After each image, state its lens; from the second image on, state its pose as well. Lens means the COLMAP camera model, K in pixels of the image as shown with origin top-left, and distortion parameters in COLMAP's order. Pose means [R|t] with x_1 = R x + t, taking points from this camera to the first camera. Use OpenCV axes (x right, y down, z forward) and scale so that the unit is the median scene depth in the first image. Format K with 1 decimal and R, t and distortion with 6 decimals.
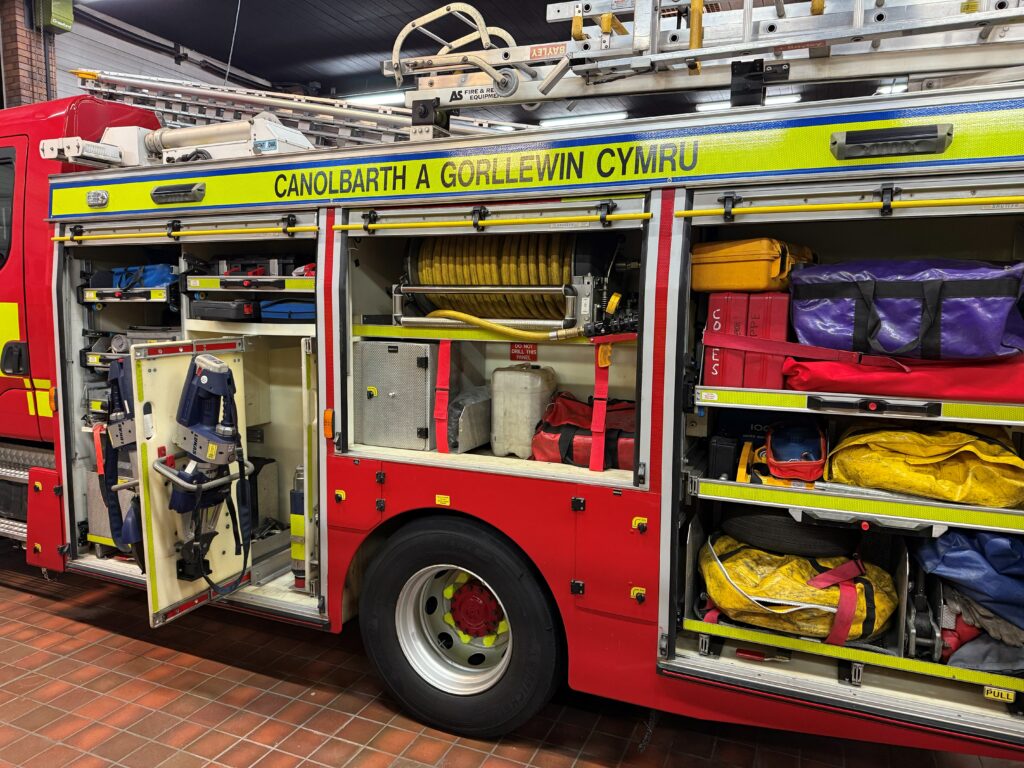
lens RADIAL K [[722.9, 0, 511.7], [0, 722.9, 382.0], [0, 0, 1]] dist [0.031088, -0.044599]
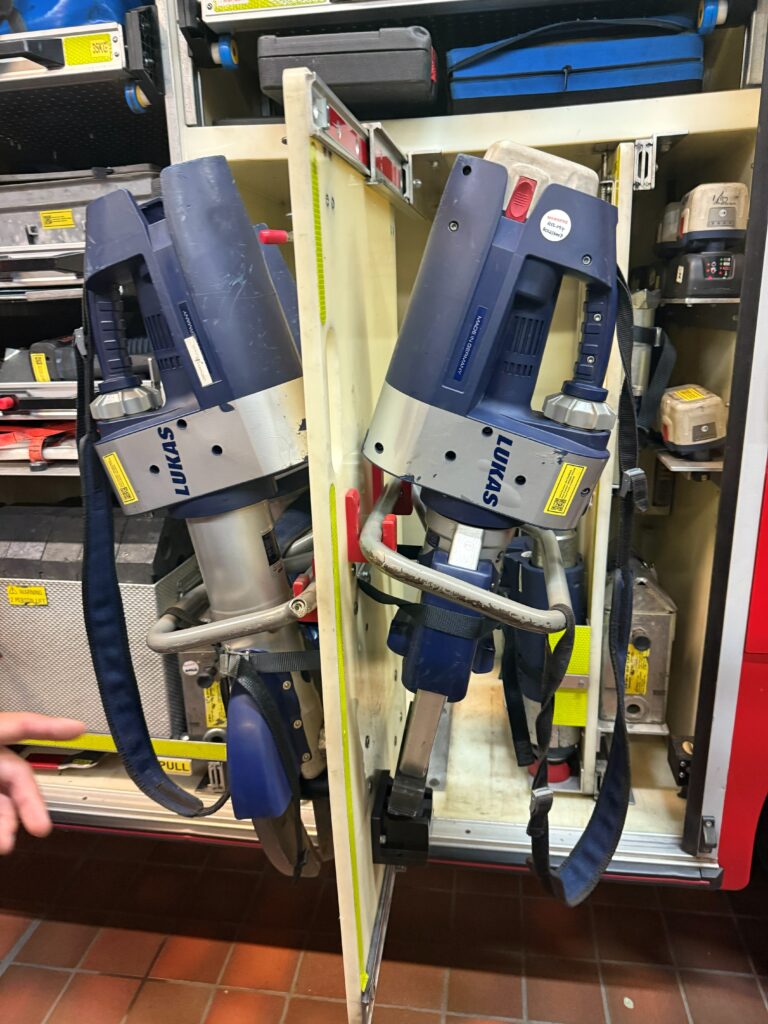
lens RADIAL K [[722.9, 0, 383.5], [0, 722.9, 514.6], [0, 0, 1]] dist [0.031088, -0.044599]
pose [[0.966861, -0.107411, 0.231607, -0.500343], [0.065844, 0.981411, 0.180271, 0.043627], [-0.246665, -0.159047, 0.955961, 0.669679]]
